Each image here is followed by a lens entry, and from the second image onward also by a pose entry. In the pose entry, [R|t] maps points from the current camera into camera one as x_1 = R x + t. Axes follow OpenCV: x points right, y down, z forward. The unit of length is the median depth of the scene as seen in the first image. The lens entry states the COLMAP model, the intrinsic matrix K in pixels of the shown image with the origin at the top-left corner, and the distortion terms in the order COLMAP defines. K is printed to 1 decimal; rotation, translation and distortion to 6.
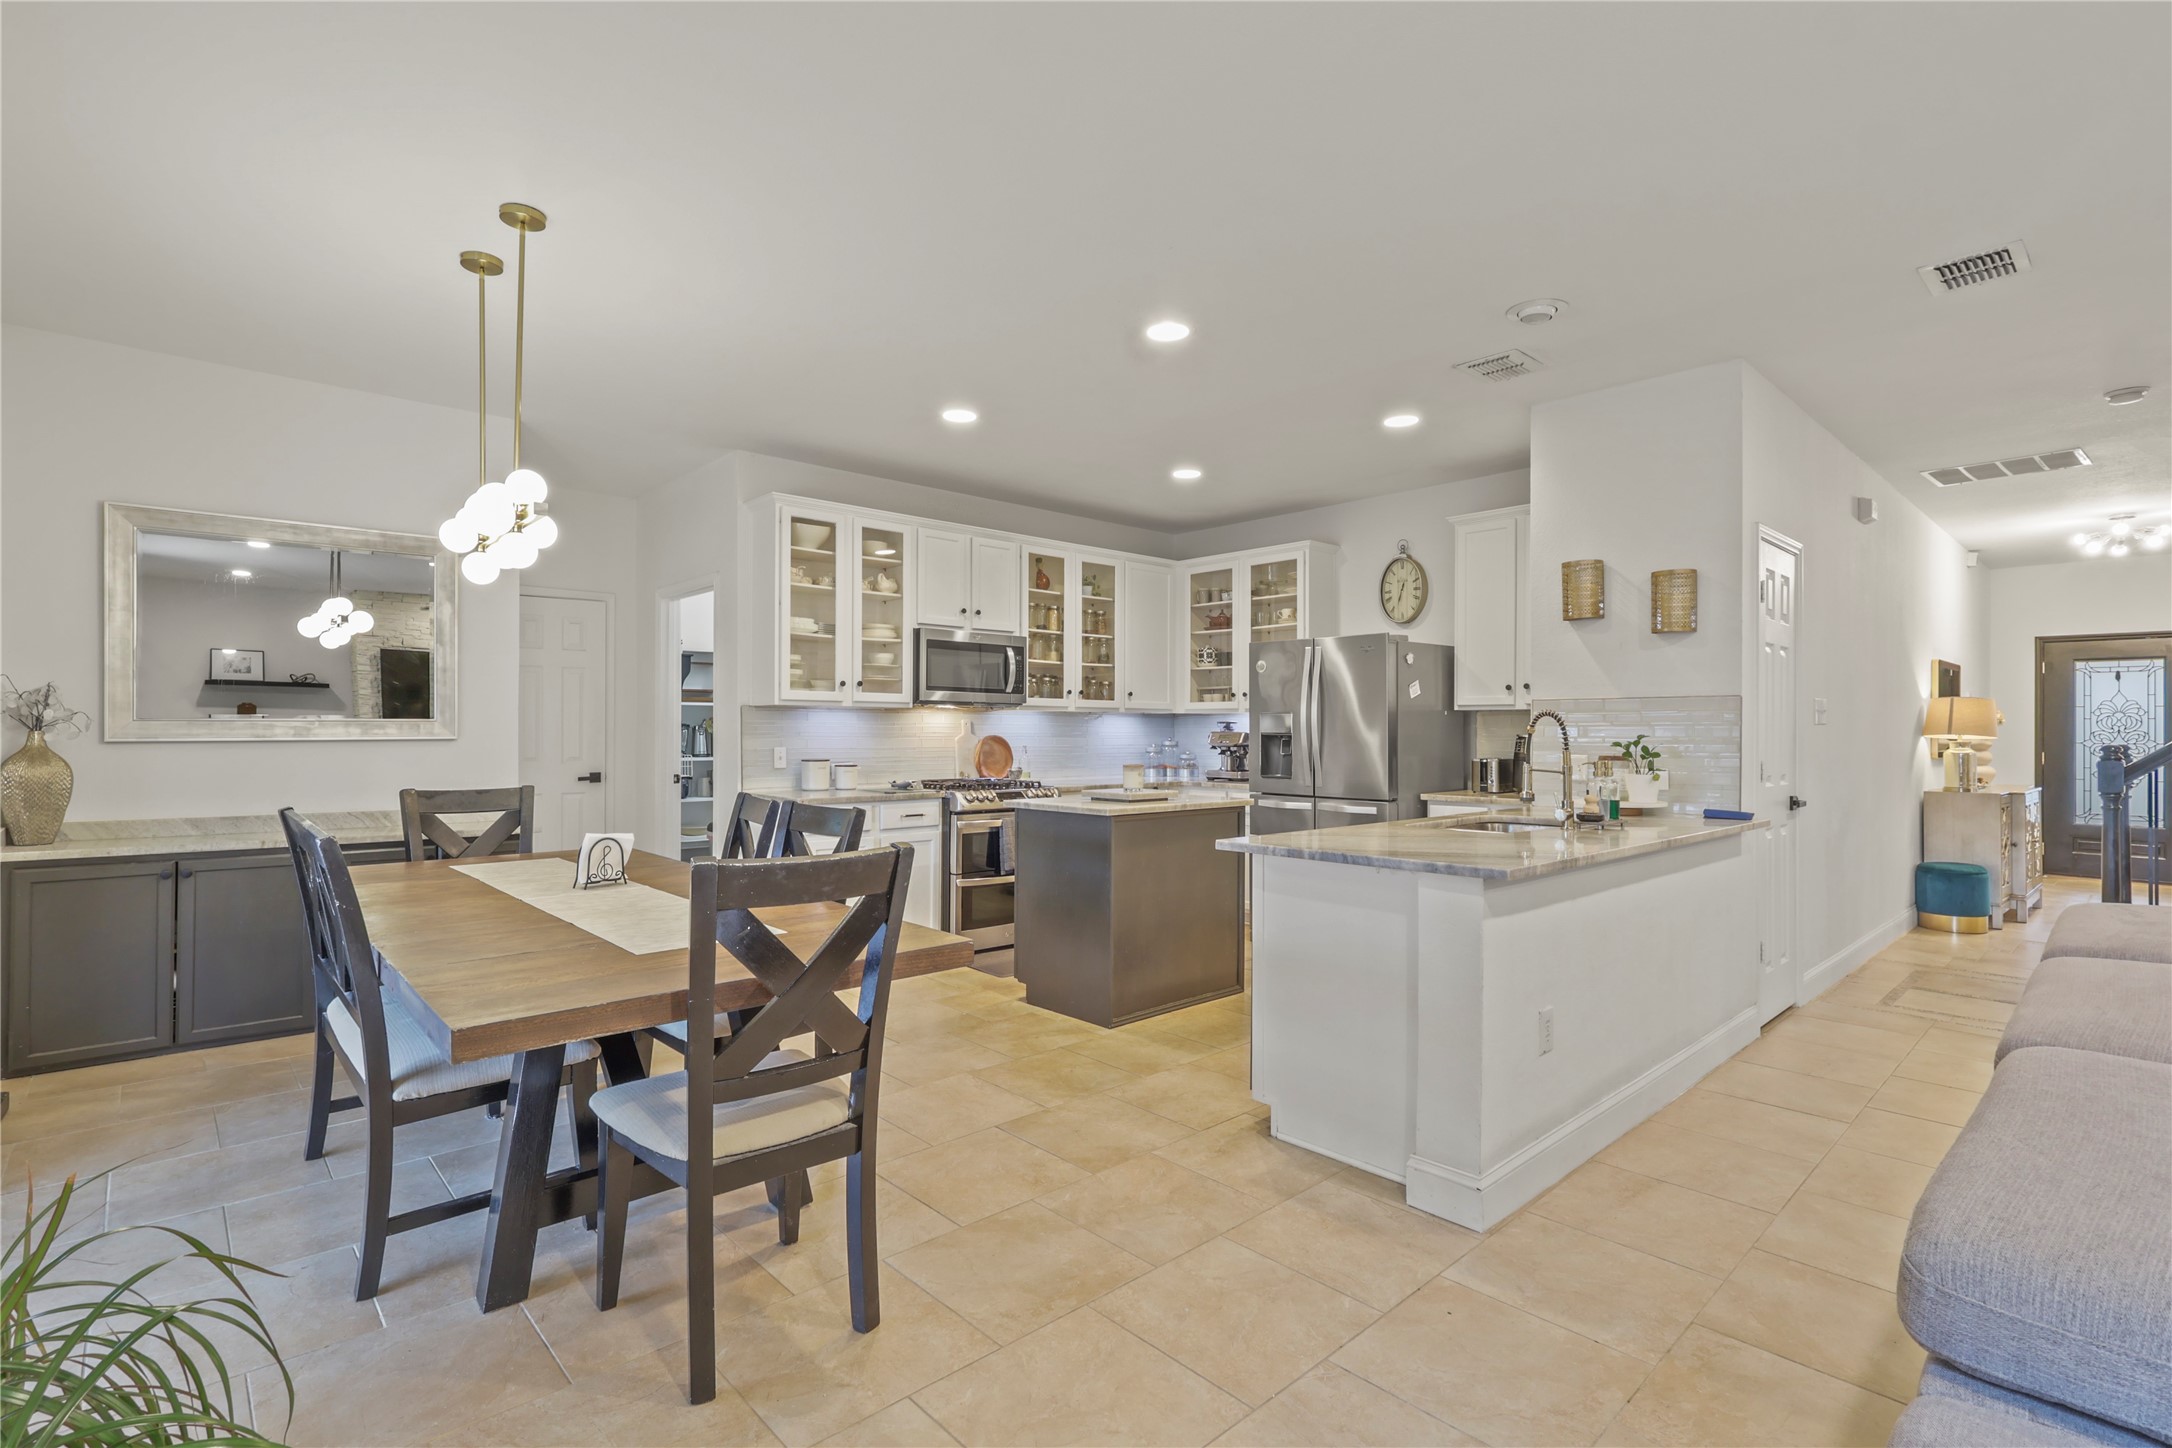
lens RADIAL K [[1009.3, 0, 1075.4], [0, 1009.3, 739.1], [0, 0, 1]] dist [0.001670, 0.001120]
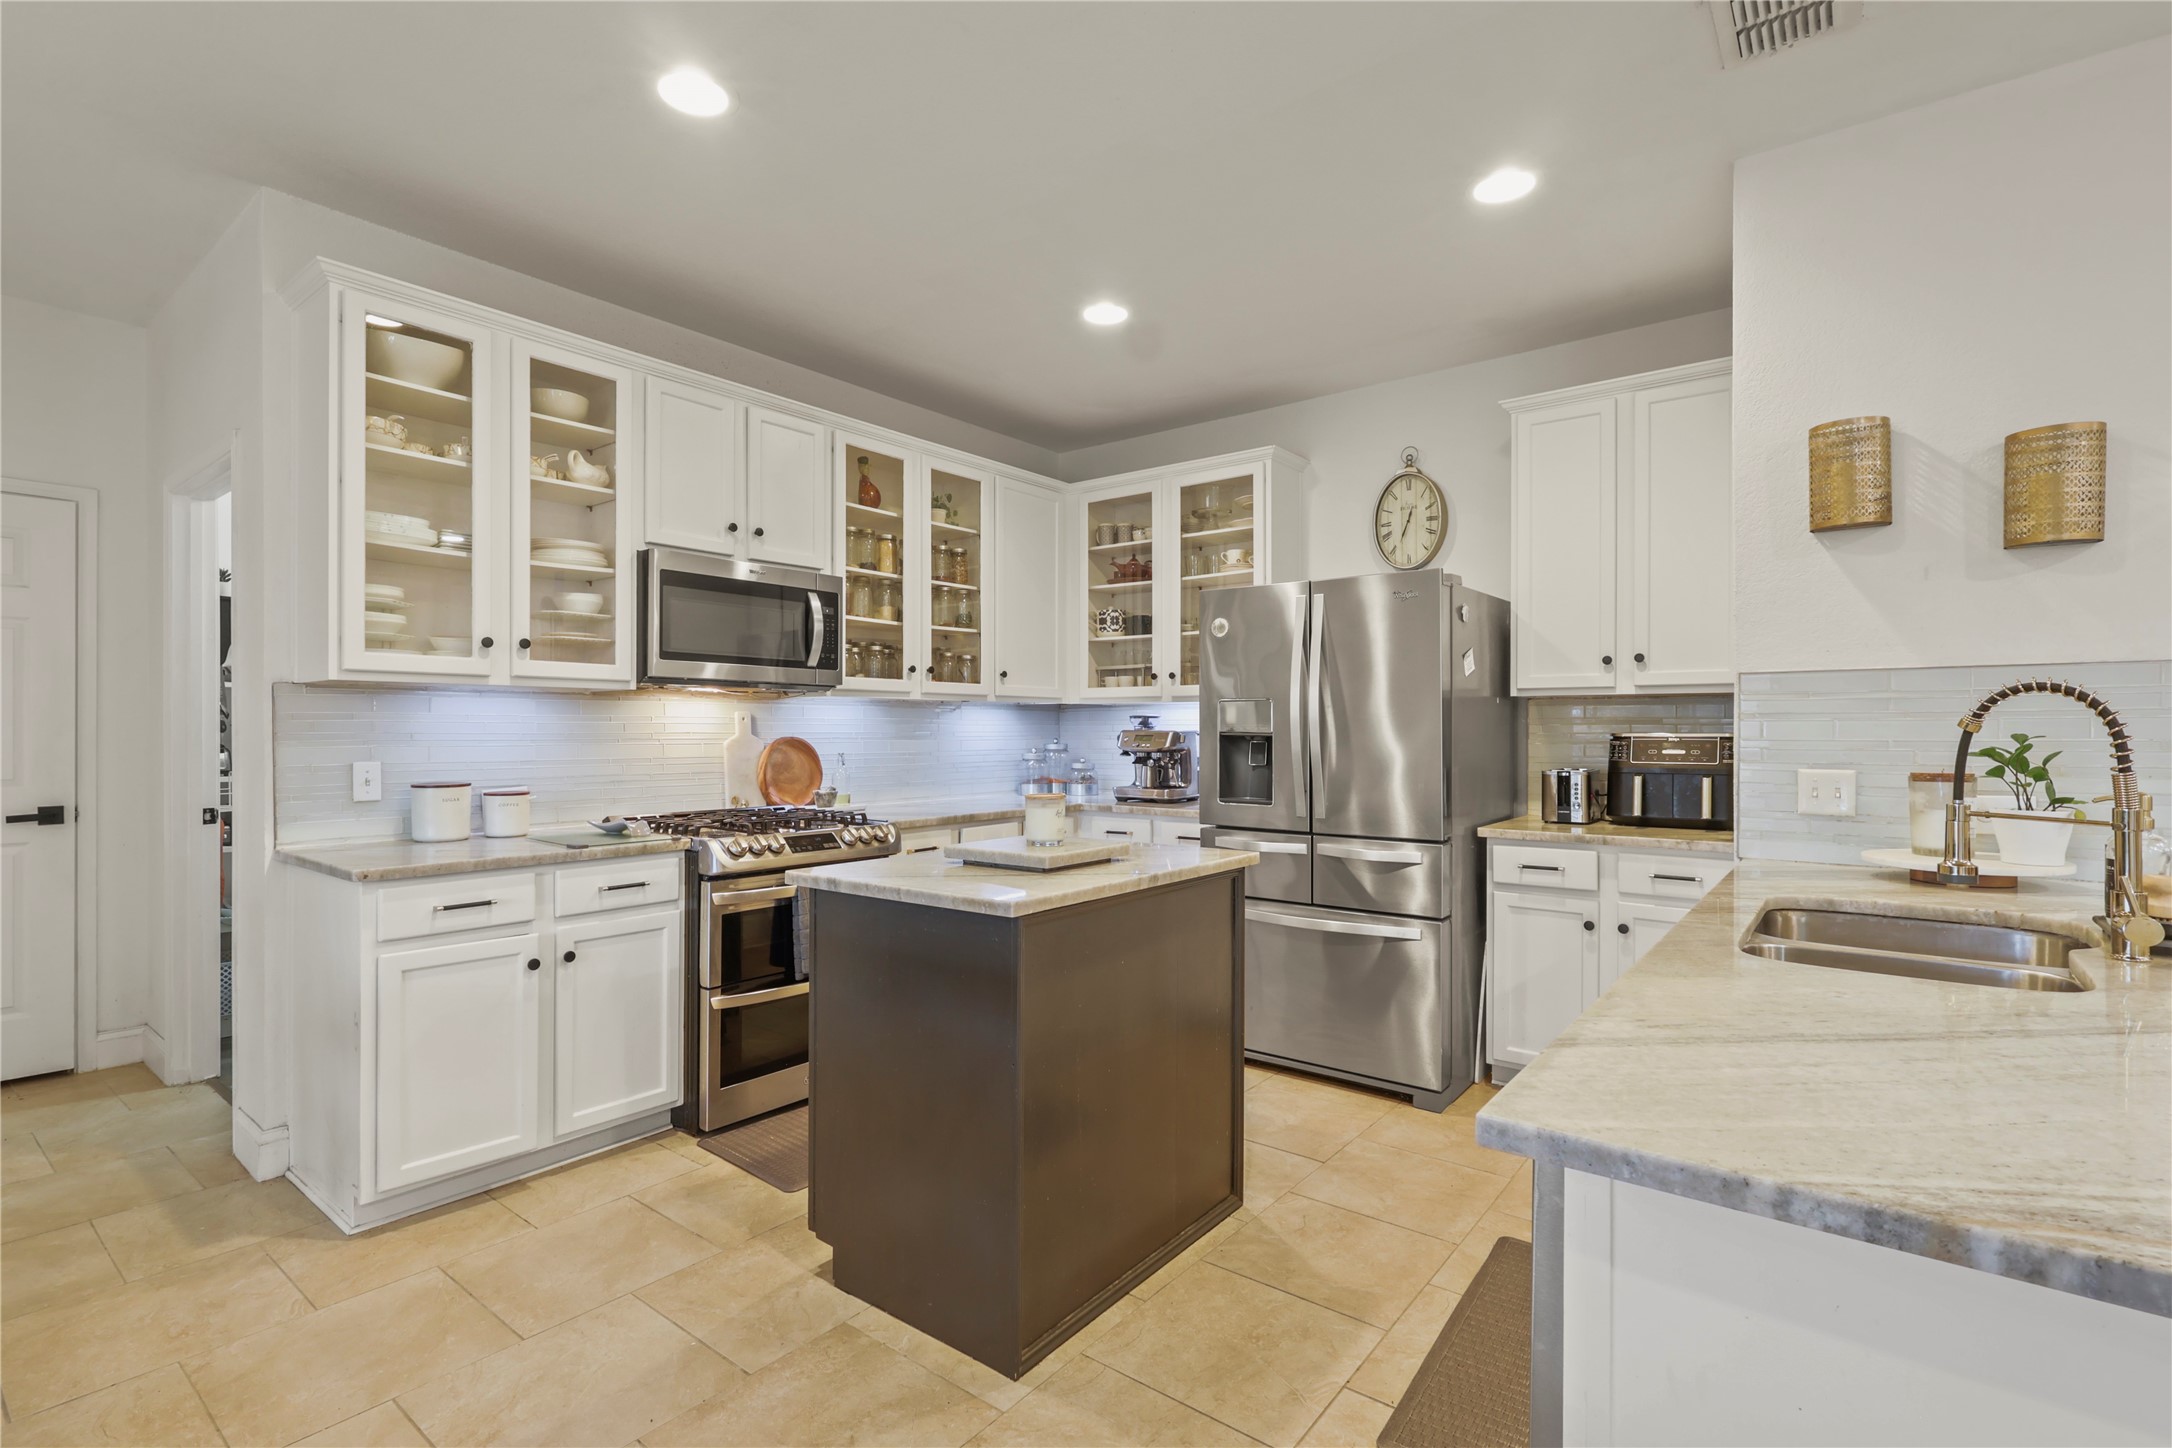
lens RADIAL K [[1009.3, 0, 1081.1], [0, 1009.3, 735.3], [0, 0, 1]] dist [0.001670, 0.001120]
pose [[0.985850, -0.003671, 0.167589, -0.008783], [0.004110, 0.999989, -0.002273, -0.003103], [-0.167579, 0.002930, 0.985854, 0.392853]]
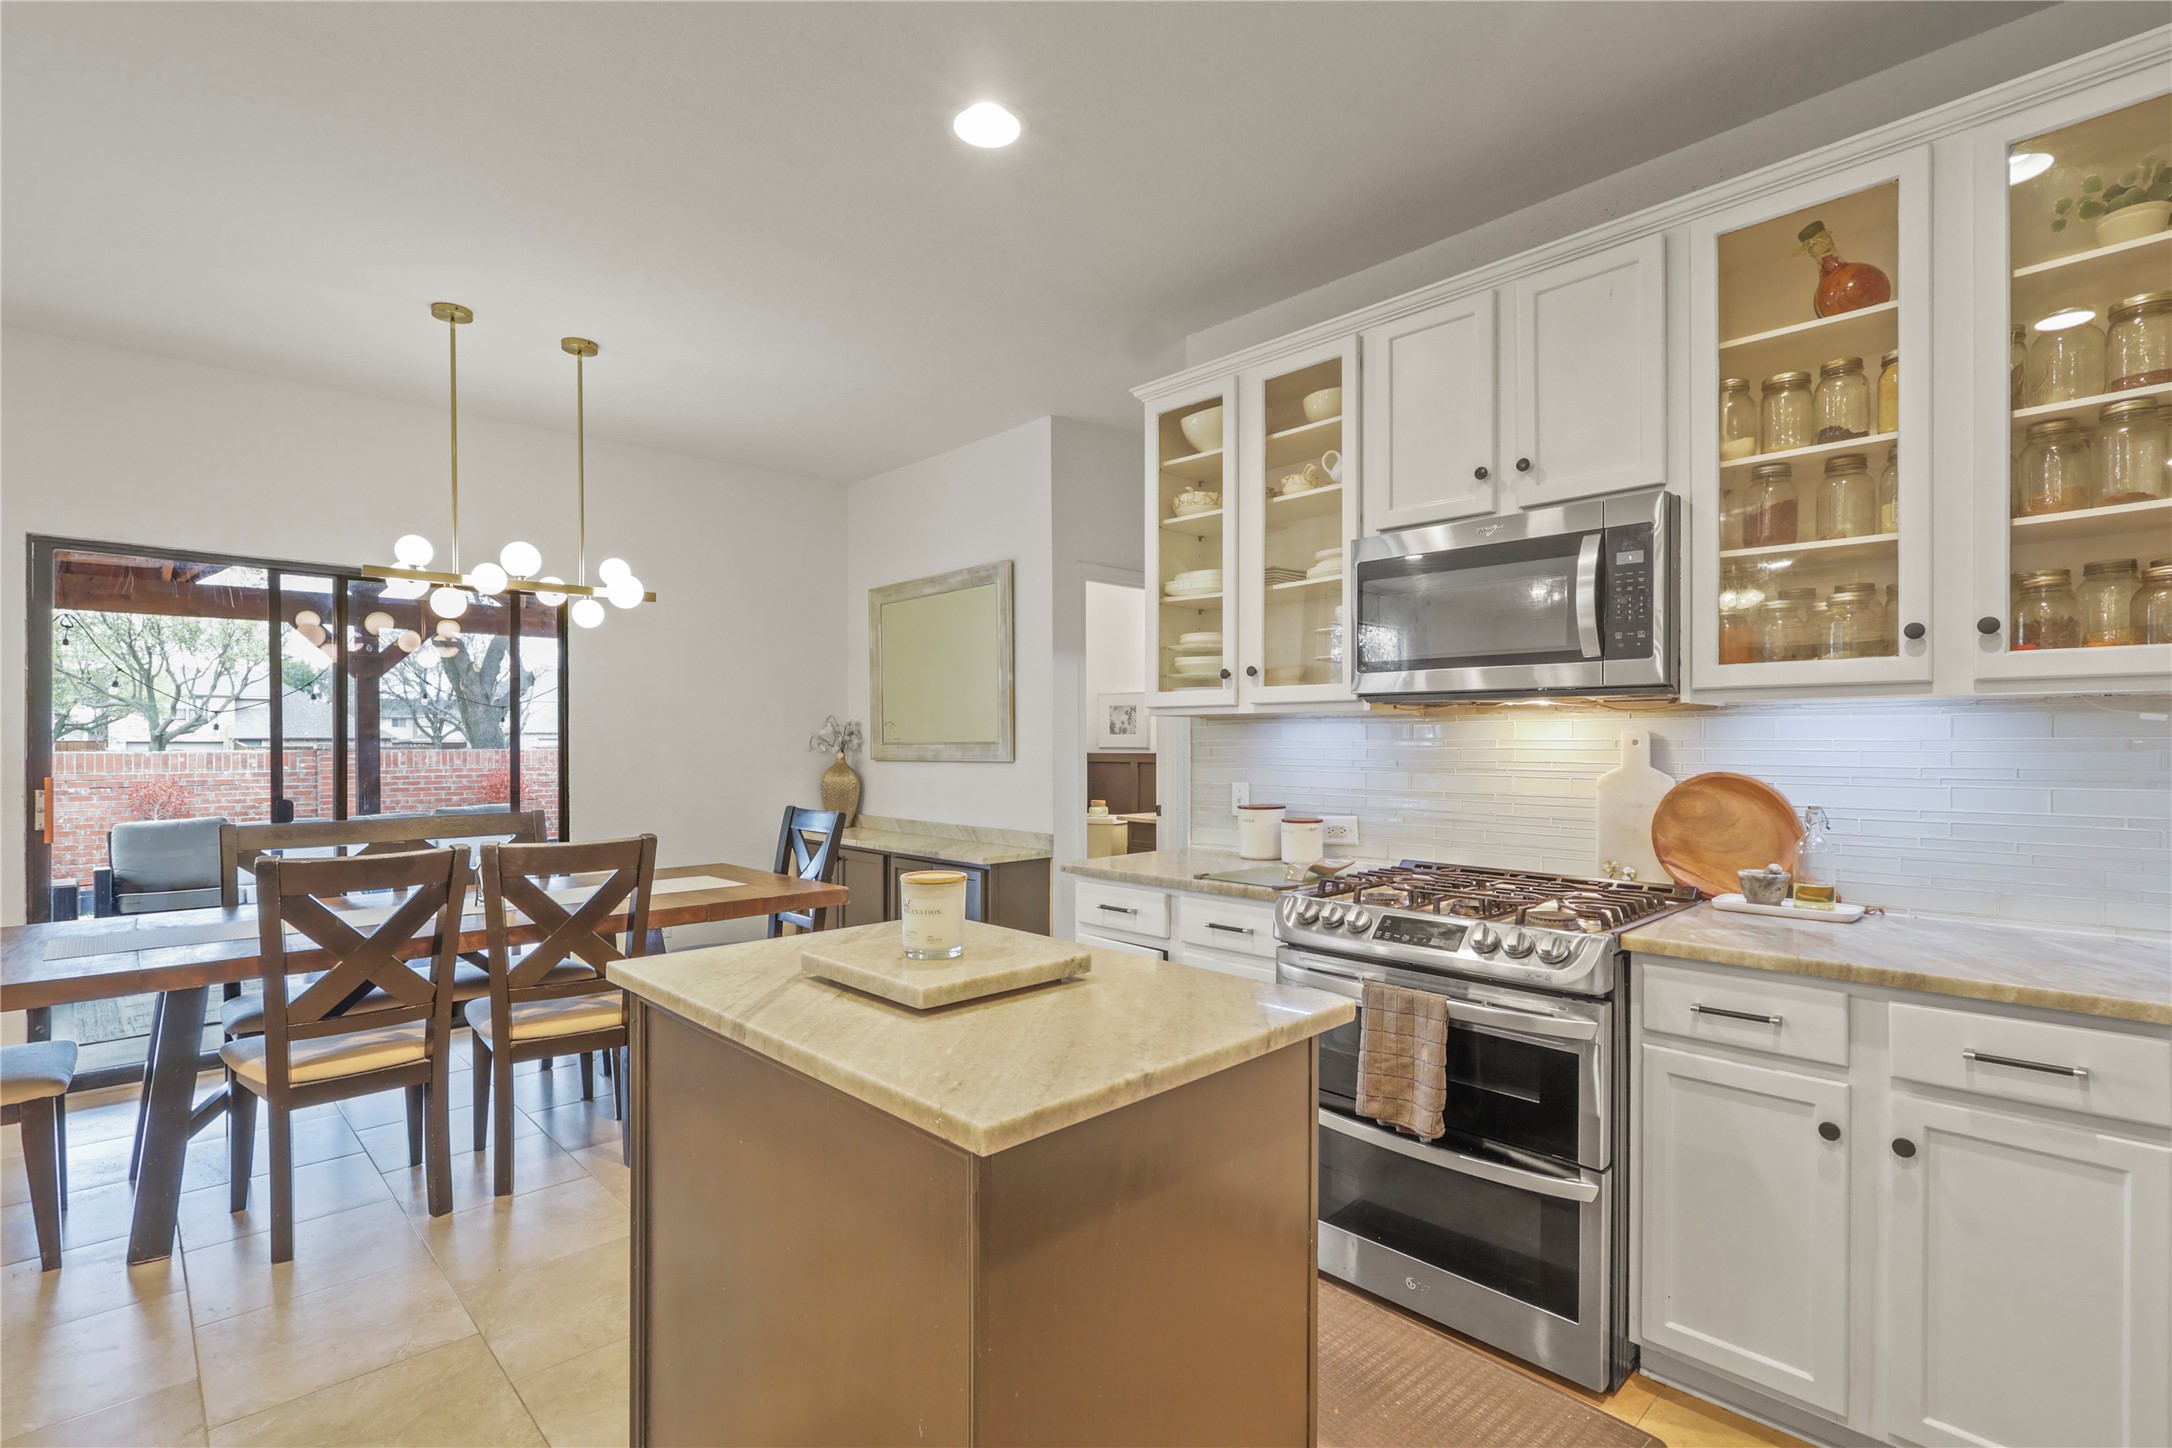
lens RADIAL K [[1009.3, 0, 1064.4], [0, 1009.3, 750.9], [0, 0, 1]] dist [0.001670, 0.001120]
pose [[0.020006, 0.007853, -0.999769, 0.318234], [-0.002154, 0.999967, 0.007811, -0.015604], [0.999798, 0.001997, 0.020022, 0.845078]]
